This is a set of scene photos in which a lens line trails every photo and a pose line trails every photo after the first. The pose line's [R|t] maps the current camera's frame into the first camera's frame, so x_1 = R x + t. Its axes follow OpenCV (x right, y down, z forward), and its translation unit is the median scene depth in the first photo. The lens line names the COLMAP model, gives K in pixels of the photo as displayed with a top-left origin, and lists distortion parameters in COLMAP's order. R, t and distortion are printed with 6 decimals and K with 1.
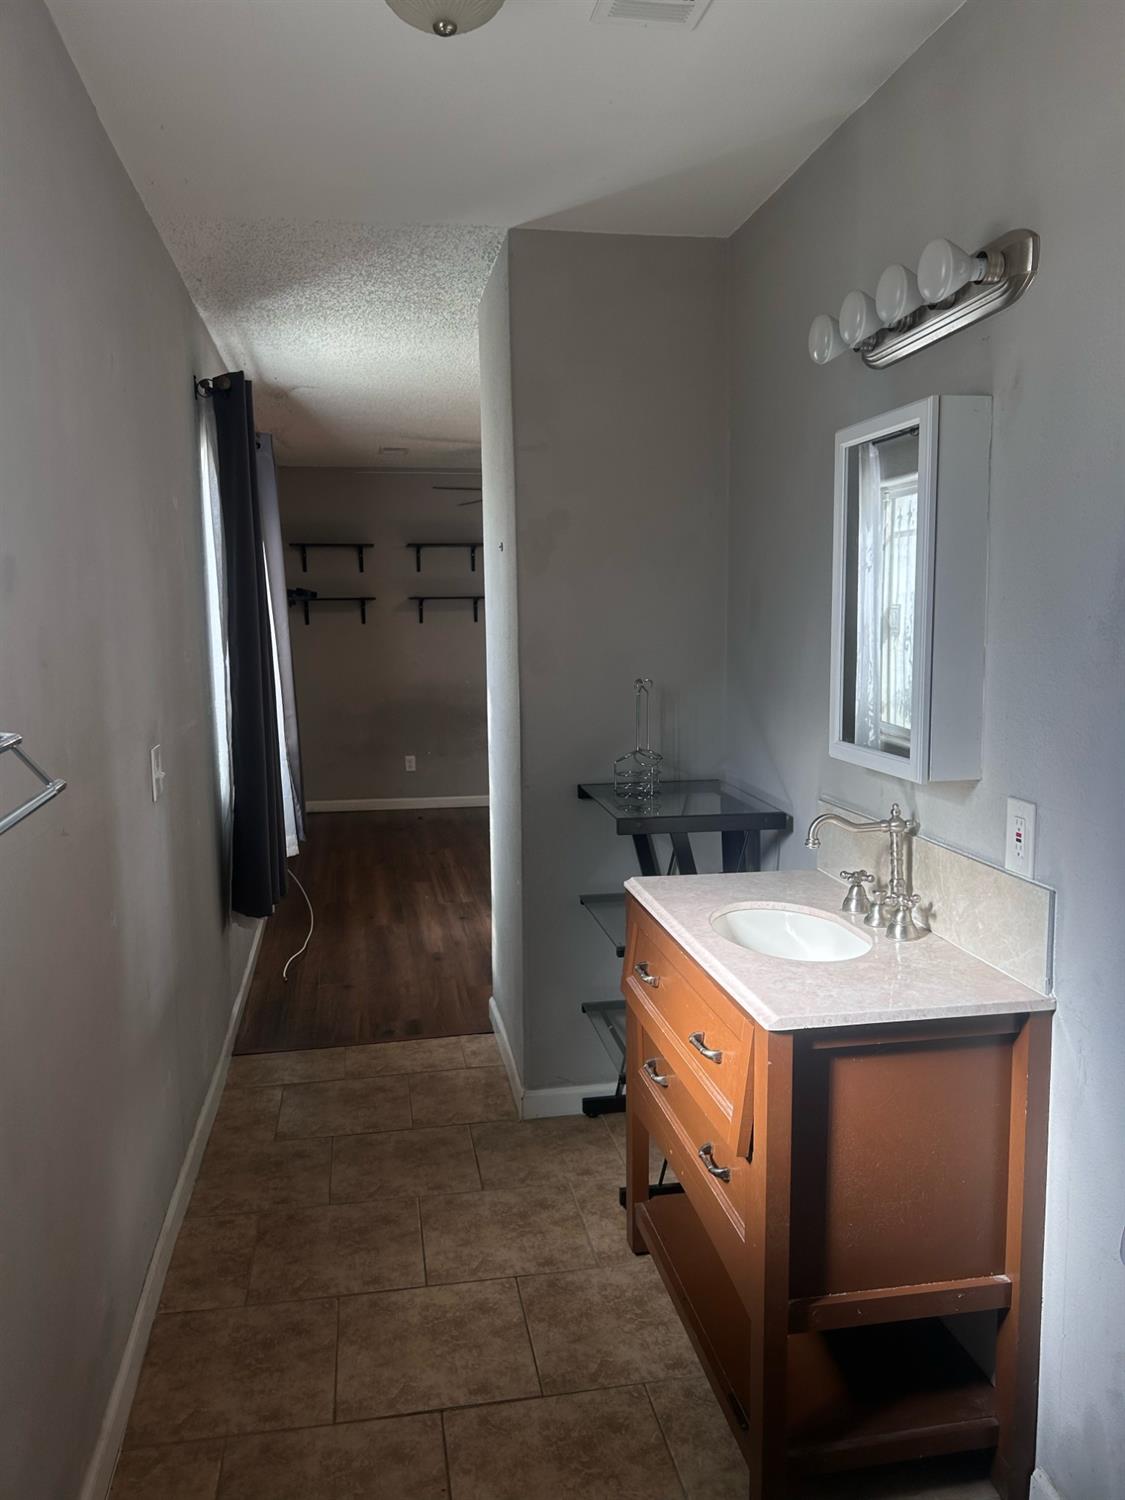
lens RADIAL K [[1134.3, 0, 562.3], [0, 1134.3, 751.1], [0, 0, 1]] dist [-0.001399, -0.000761]
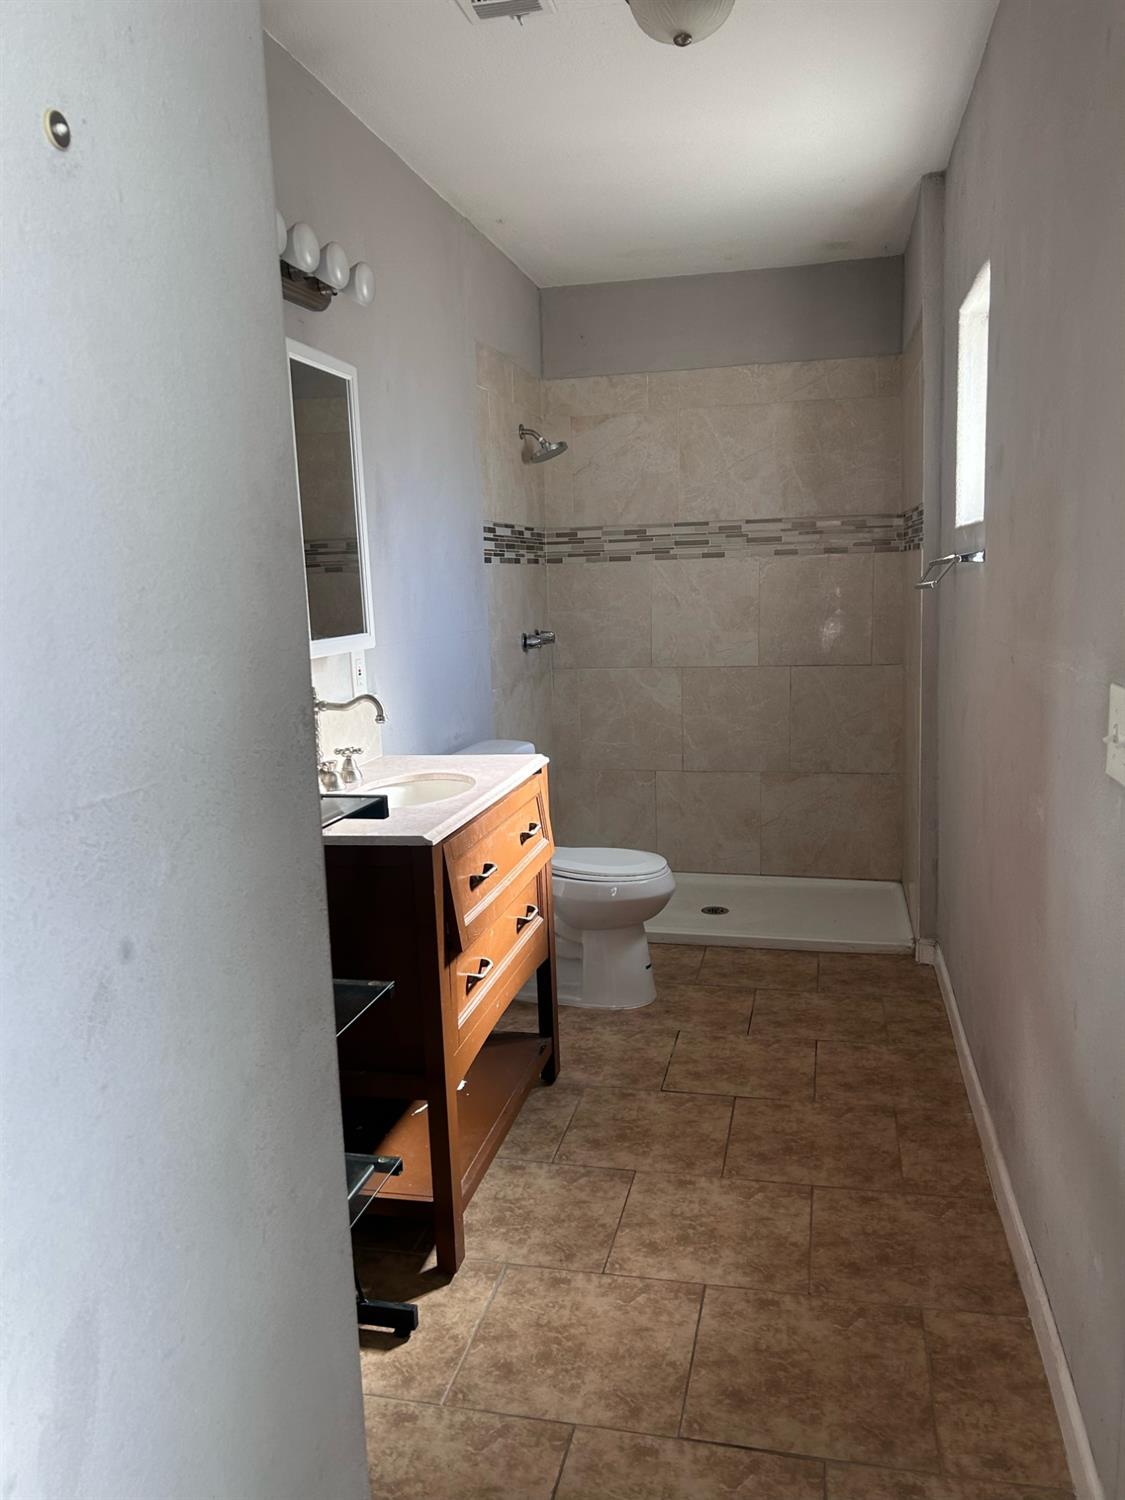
lens RADIAL K [[1134.3, 0, 561.6], [0, 1134.3, 751.5], [0, 0, 1]] dist [-0.001399, -0.000761]
pose [[-0.918819, -0.015030, 0.394393, -0.356631], [0.095428, 0.961166, 0.258948, -0.148264], [-0.382969, 0.275563, -0.881703, 1.711527]]
